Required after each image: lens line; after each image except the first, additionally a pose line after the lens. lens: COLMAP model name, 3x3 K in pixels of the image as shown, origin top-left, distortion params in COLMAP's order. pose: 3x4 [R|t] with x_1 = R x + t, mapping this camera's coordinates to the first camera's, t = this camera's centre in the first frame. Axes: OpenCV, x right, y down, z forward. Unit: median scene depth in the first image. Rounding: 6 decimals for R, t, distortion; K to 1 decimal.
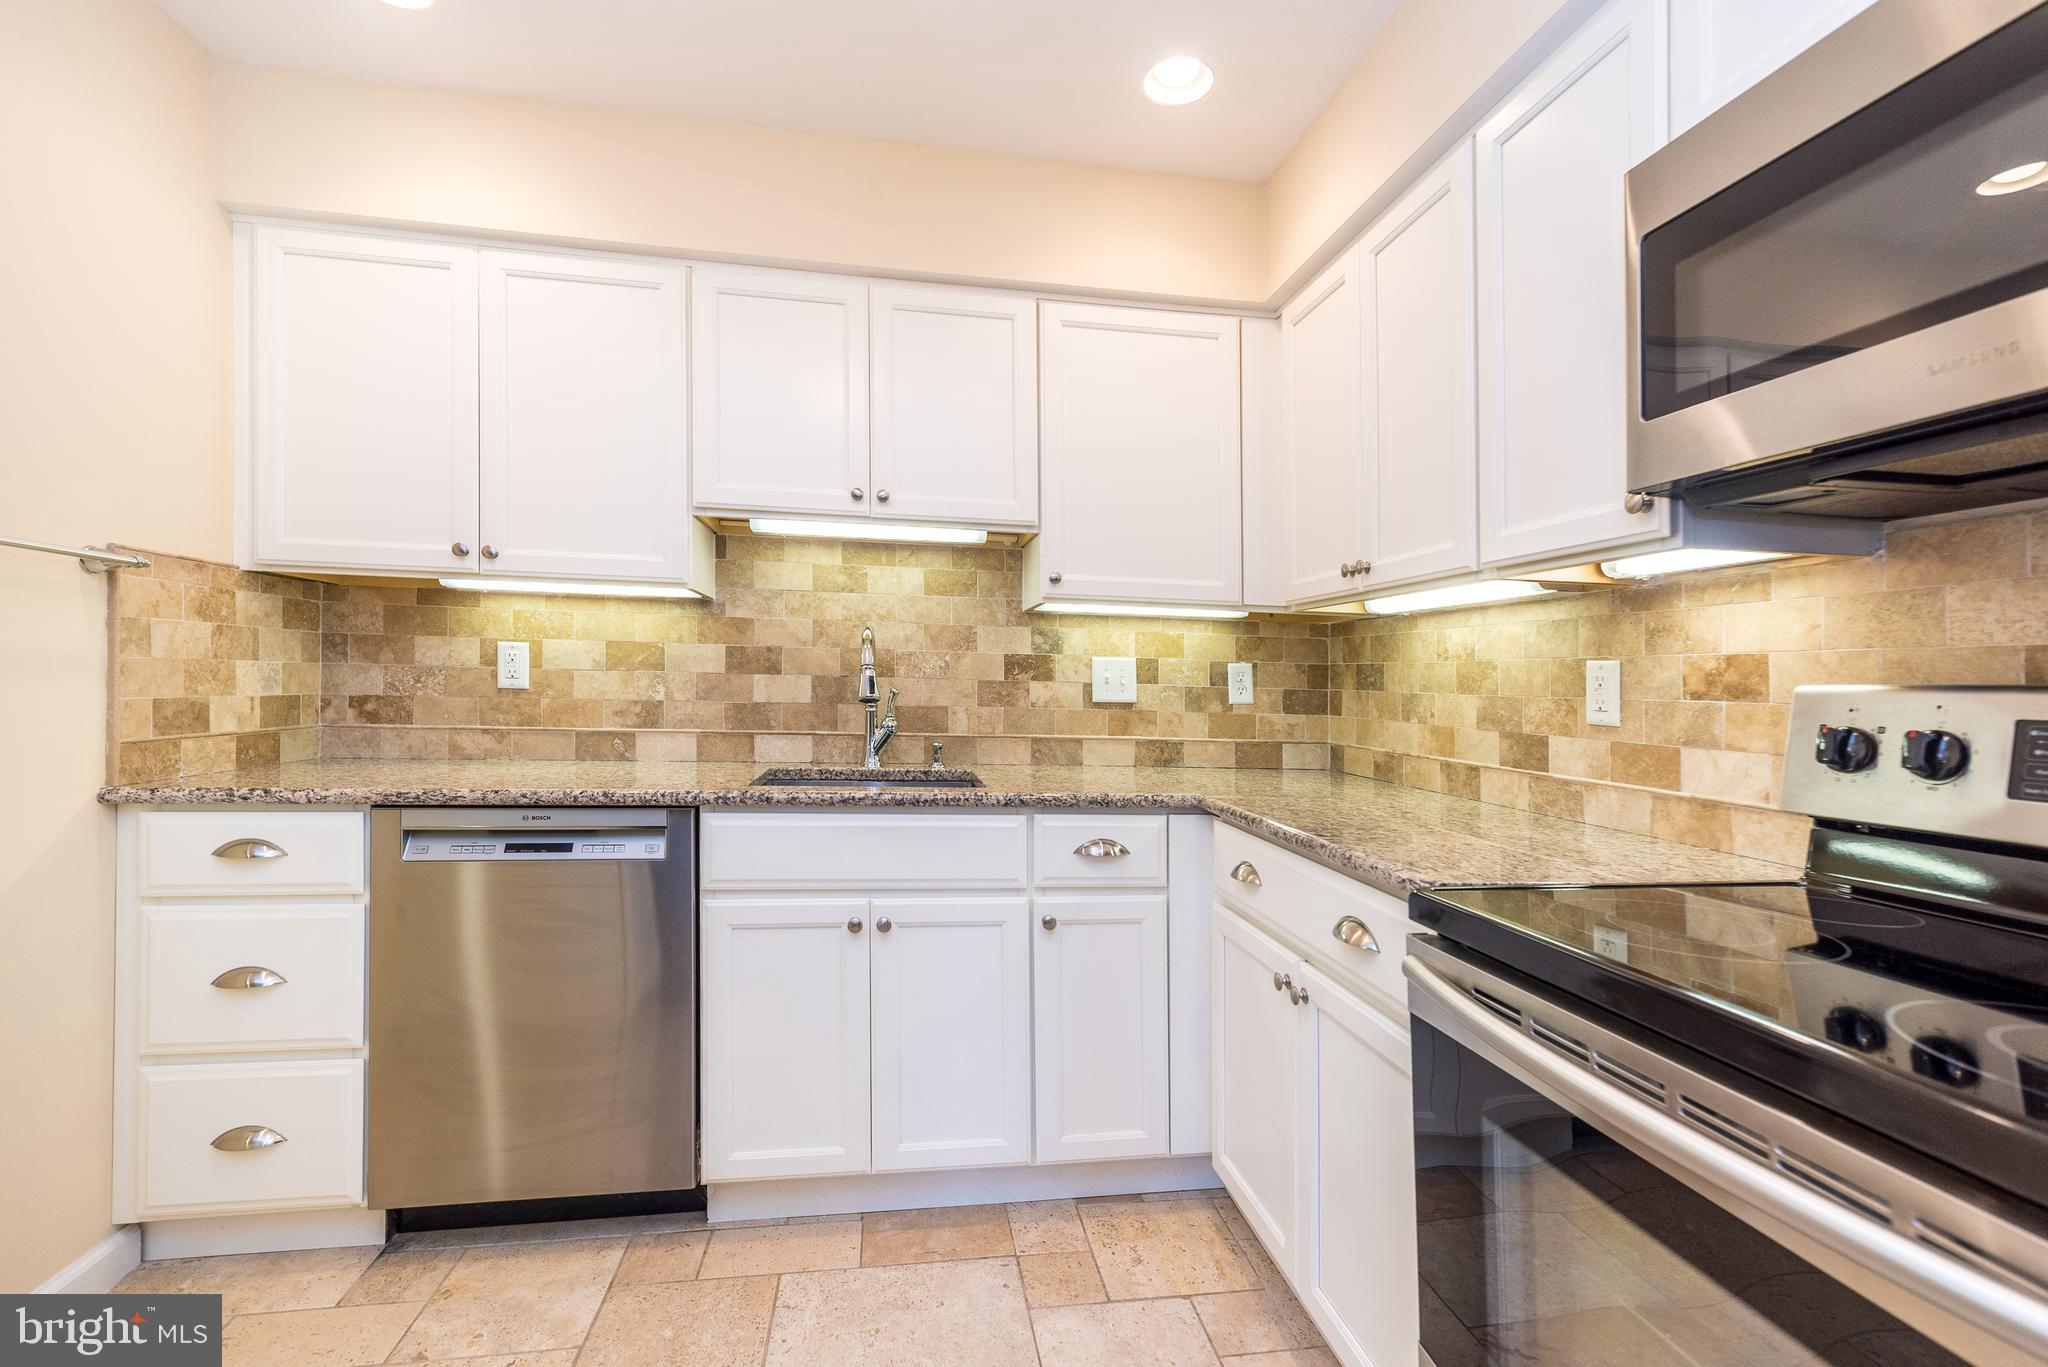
lens RADIAL K [[890.6, 0, 1029.5], [0, 890.6, 677.1], [0, 0, 1]] dist [0.010761, 0.000663]
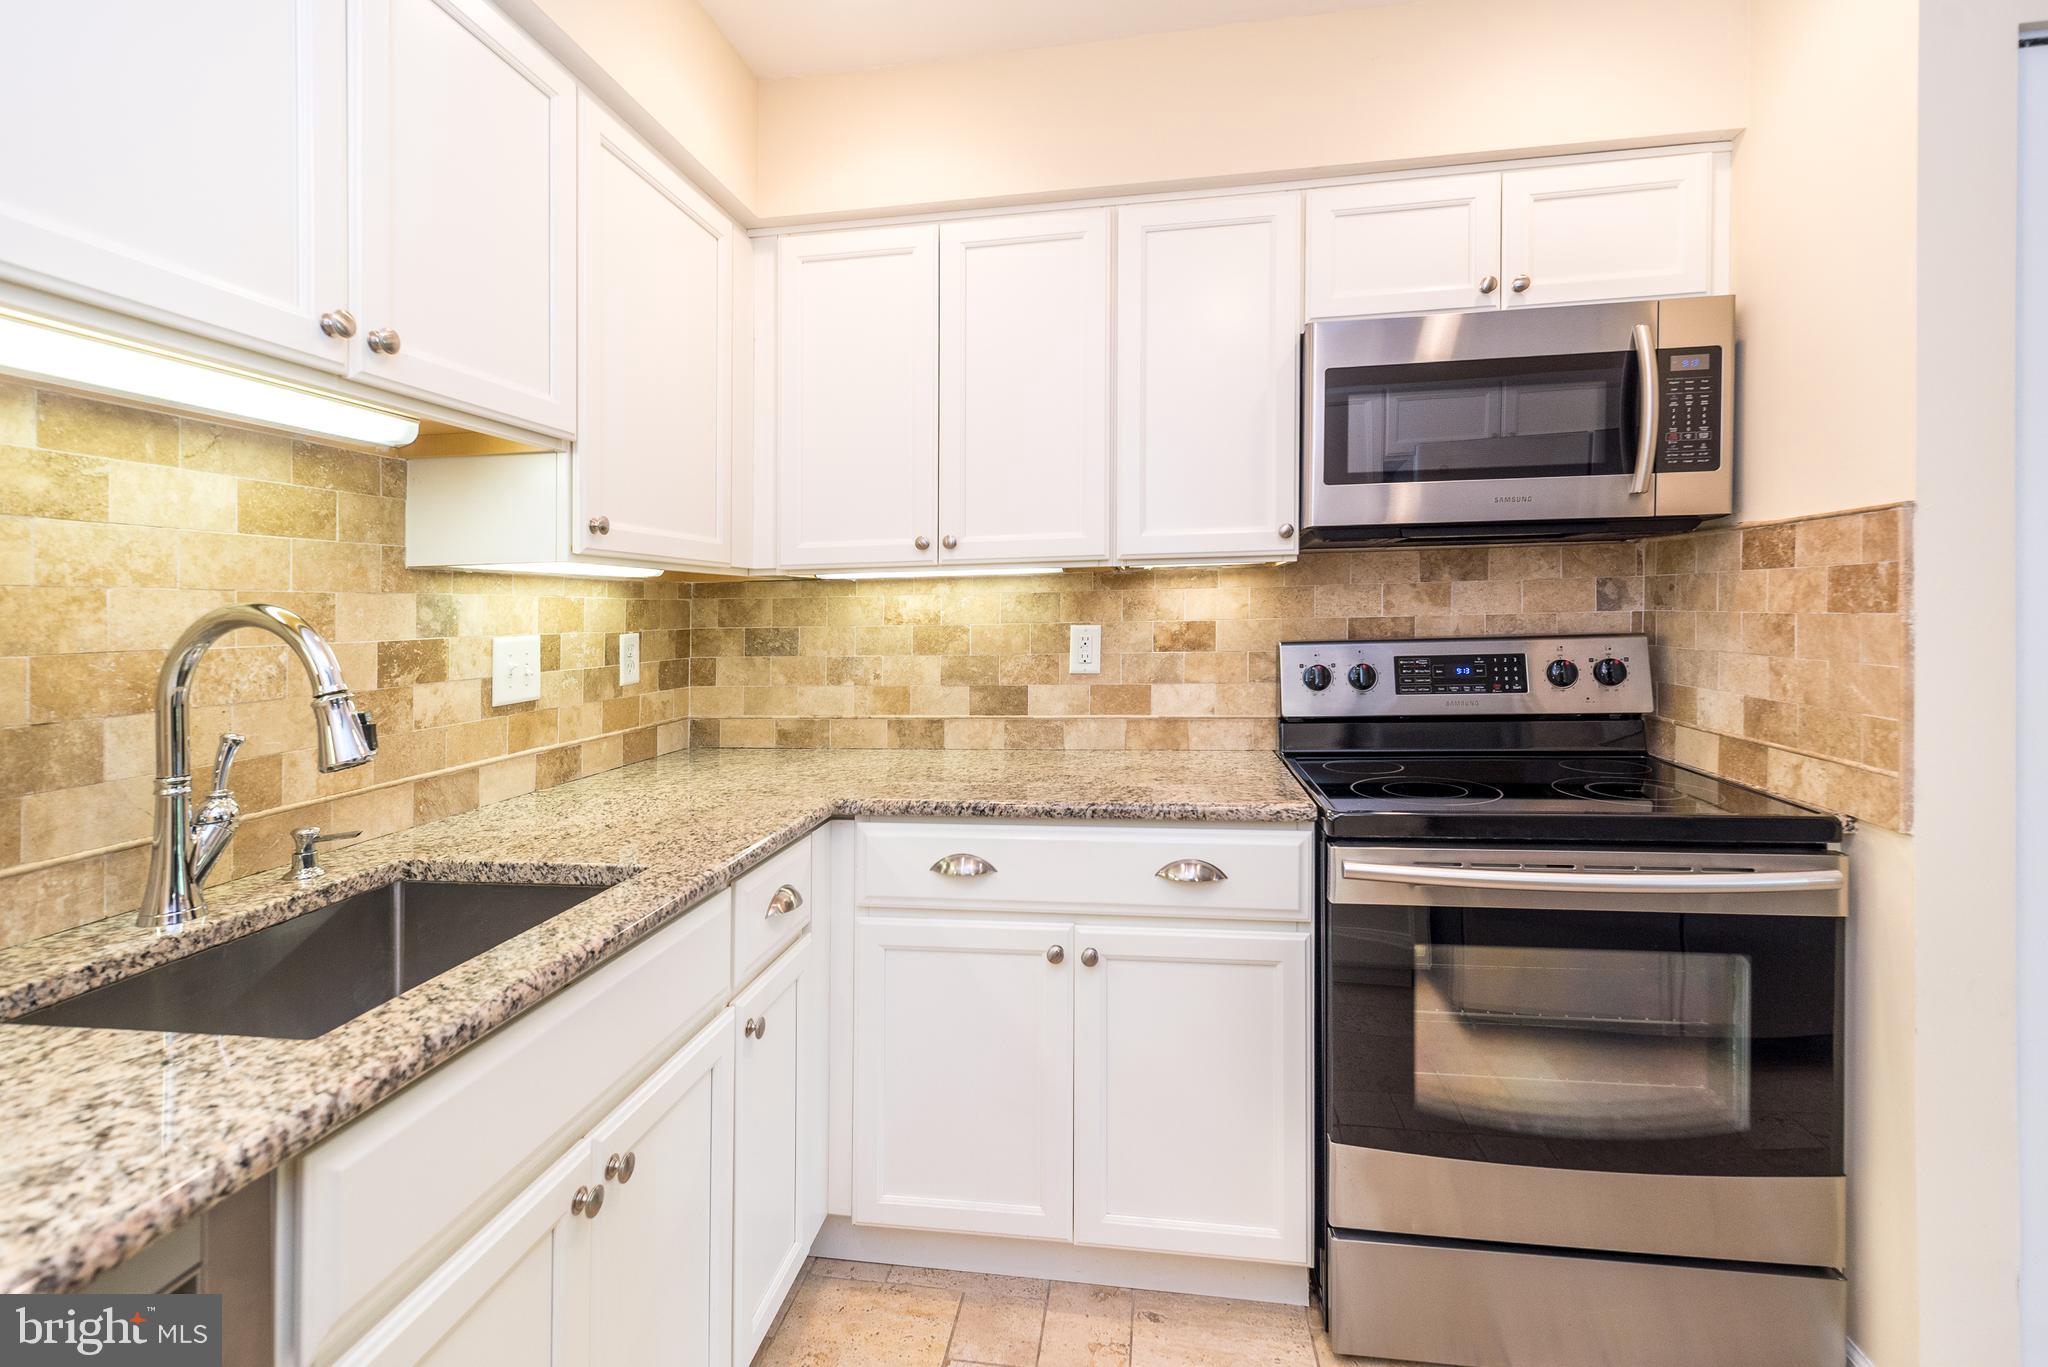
lens RADIAL K [[890.6, 0, 1040.3], [0, 890.6, 606.3], [0, 0, 1]] dist [0.010761, 0.000663]
pose [[0.329262, -0.025012, 0.943907, -0.445592], [0.025758, 0.999515, 0.017500, -0.050268], [-0.943887, 0.018551, 0.329747, 0.438499]]
